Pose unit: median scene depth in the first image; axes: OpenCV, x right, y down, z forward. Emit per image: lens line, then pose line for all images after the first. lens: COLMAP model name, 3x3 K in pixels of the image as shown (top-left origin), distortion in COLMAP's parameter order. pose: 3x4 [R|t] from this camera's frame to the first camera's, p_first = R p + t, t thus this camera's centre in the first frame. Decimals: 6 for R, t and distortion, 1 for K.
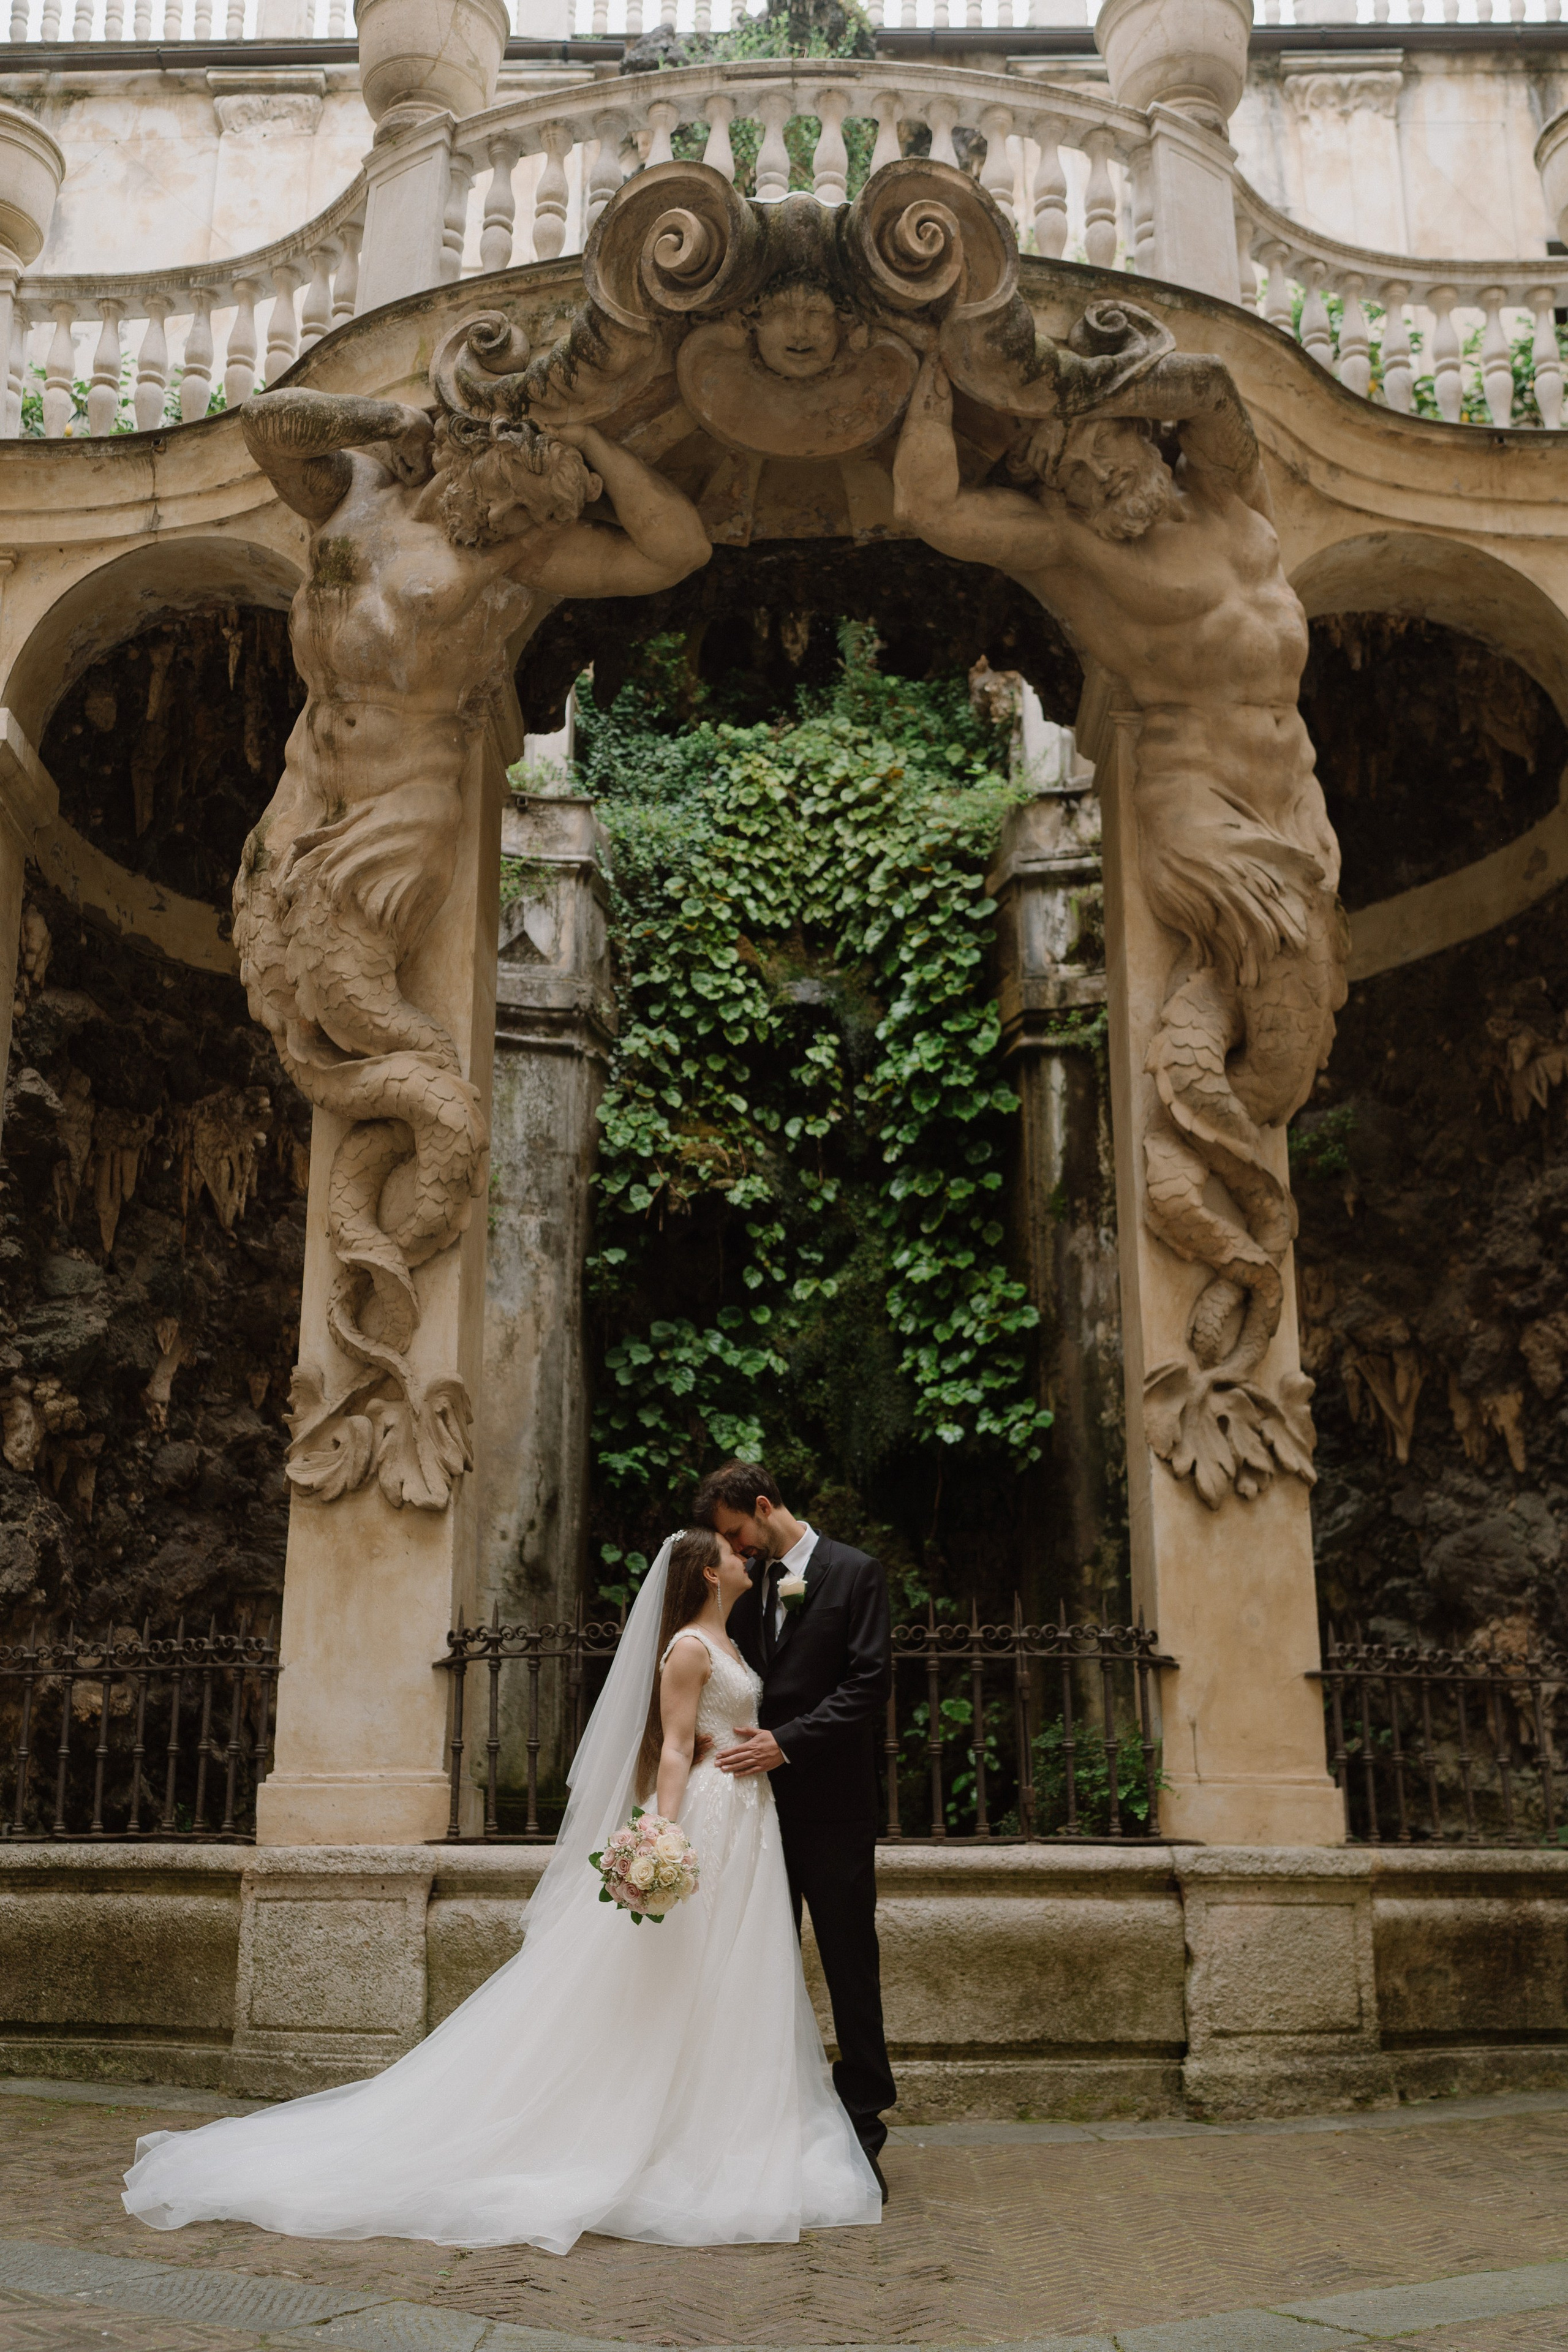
lens RADIAL K [[2440.5, 0, 912.9], [0, 2440.5, 1177.2], [0, 0, 1]] dist [0.060212, -0.001064]
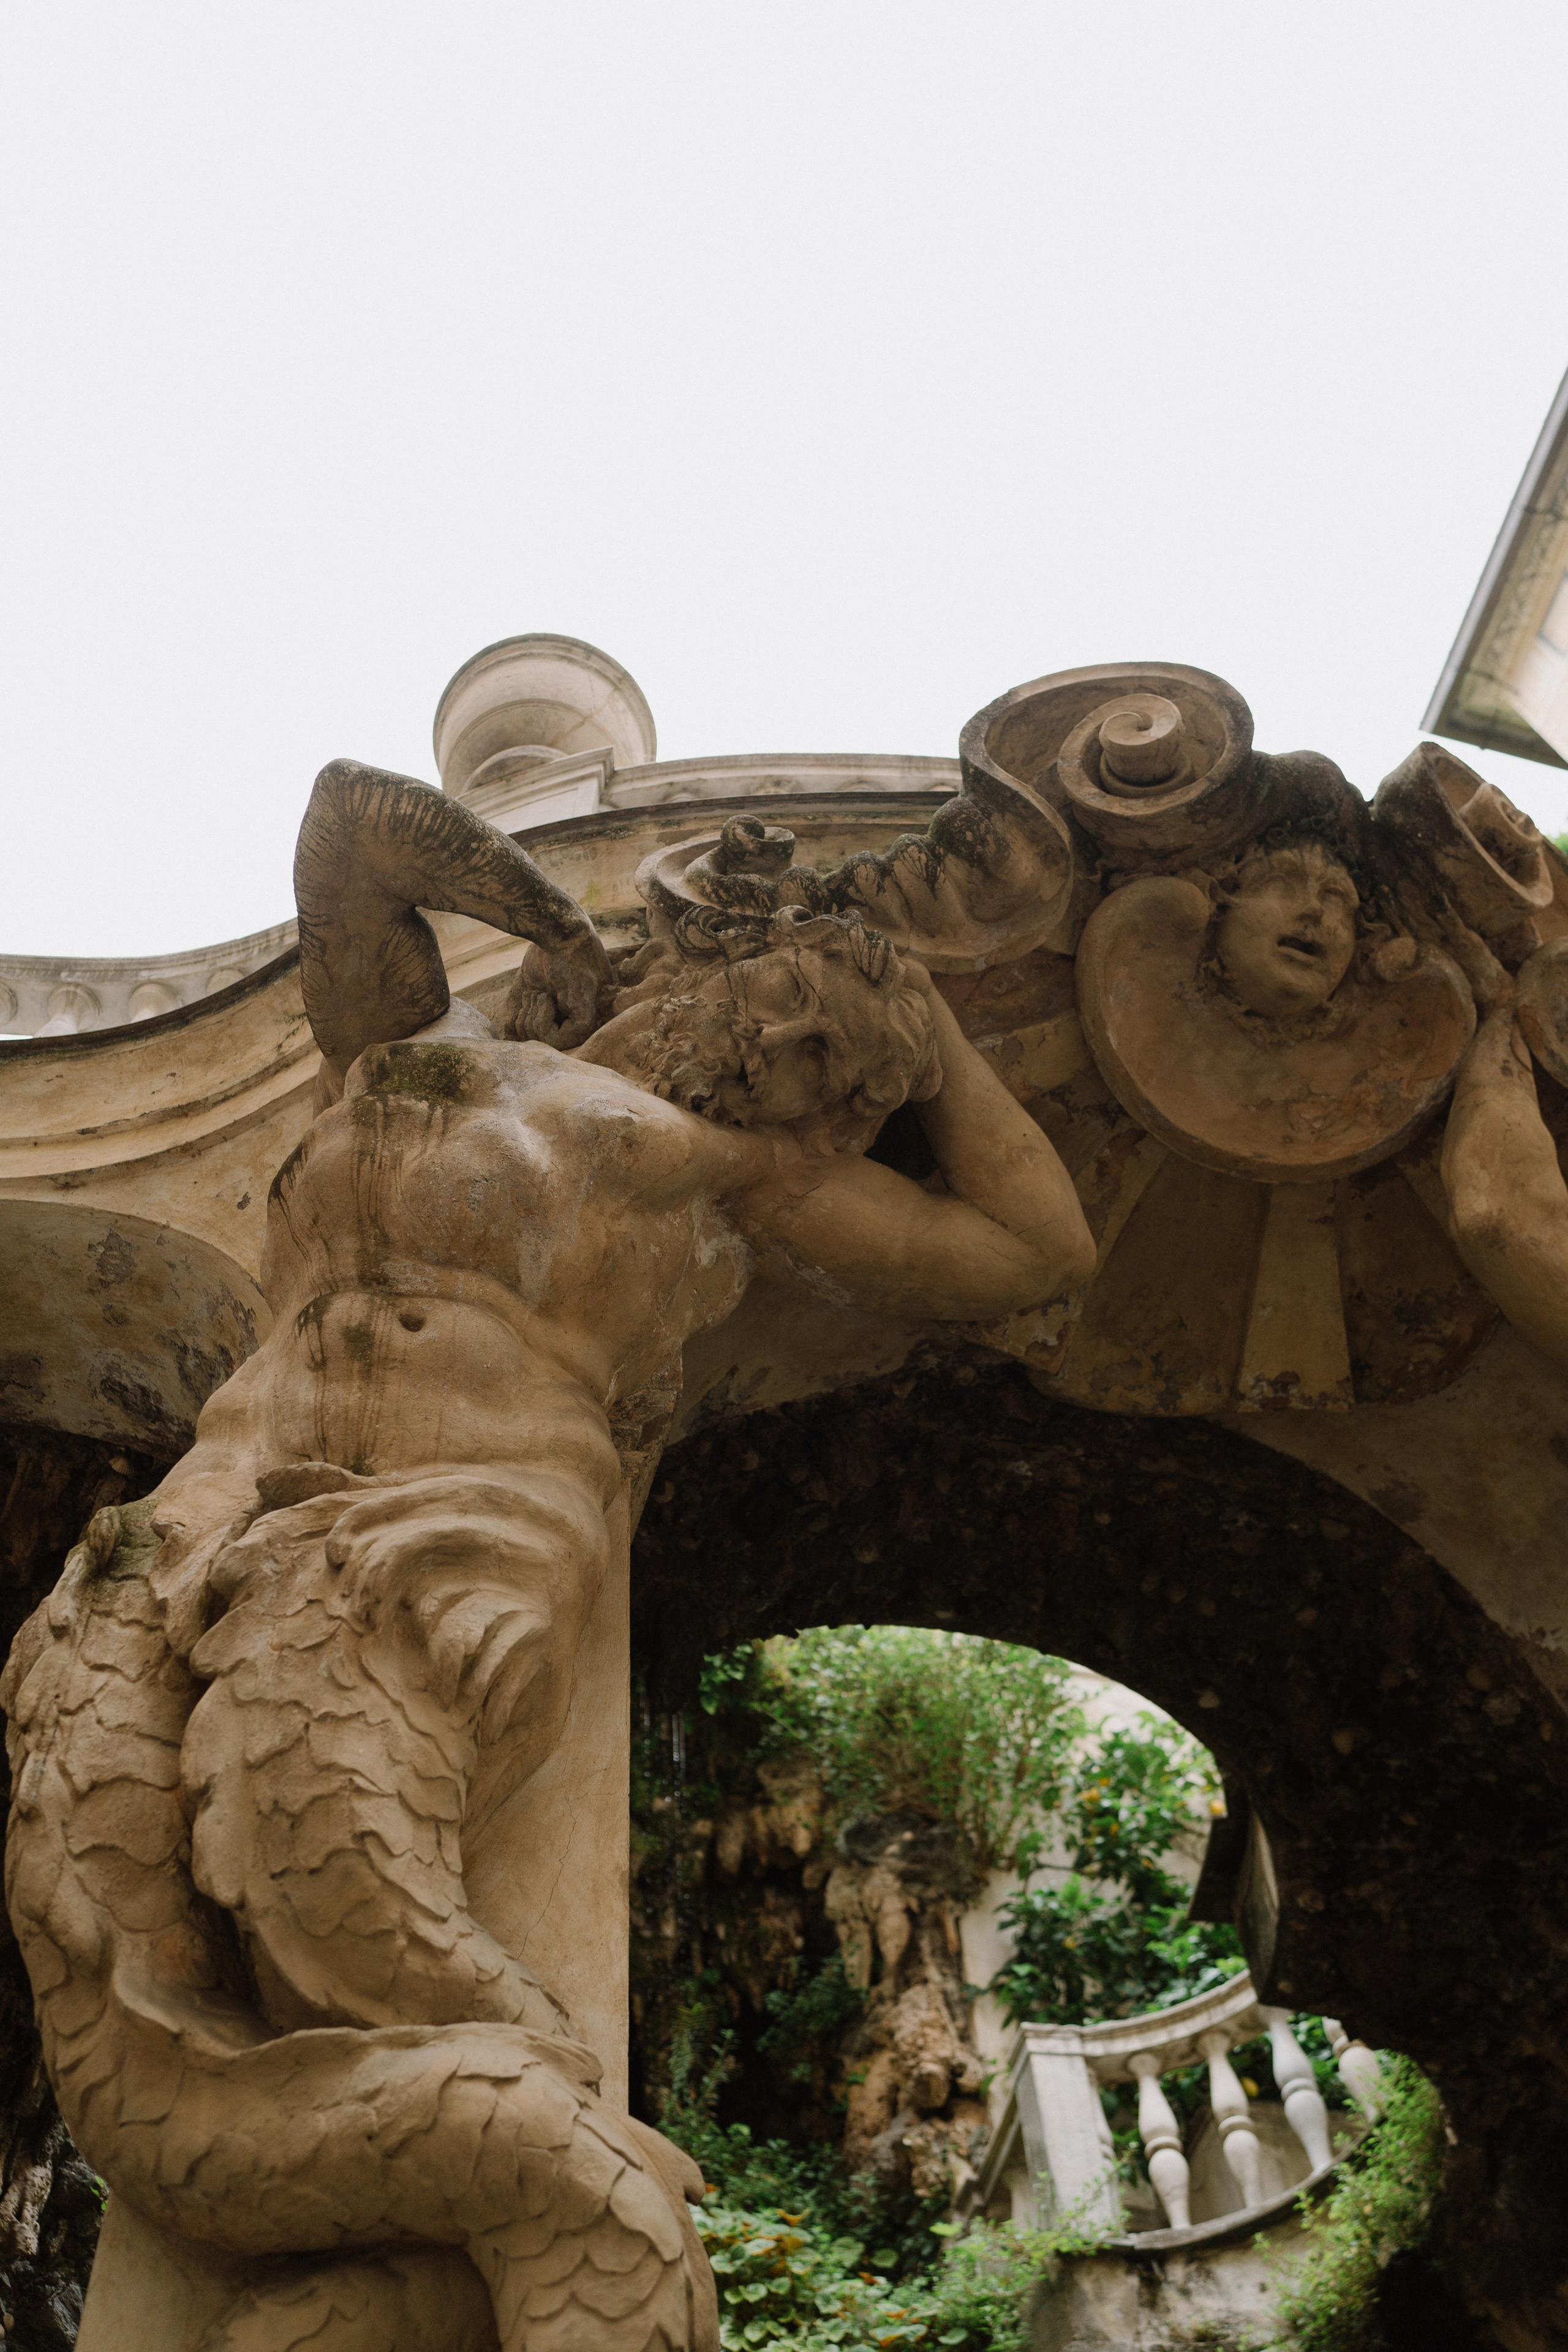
lens RADIAL K [[2440.5, 0, 912.9], [0, 2440.5, 1177.2], [0, 0, 1]] dist [0.060212, -0.001064]
pose [[0.966569, 0.178244, 0.184319, -0.229058], [-0.006517, 0.735701, -0.677275, 0.088073], [-0.256324, 0.653432, 0.712267, 0.656457]]
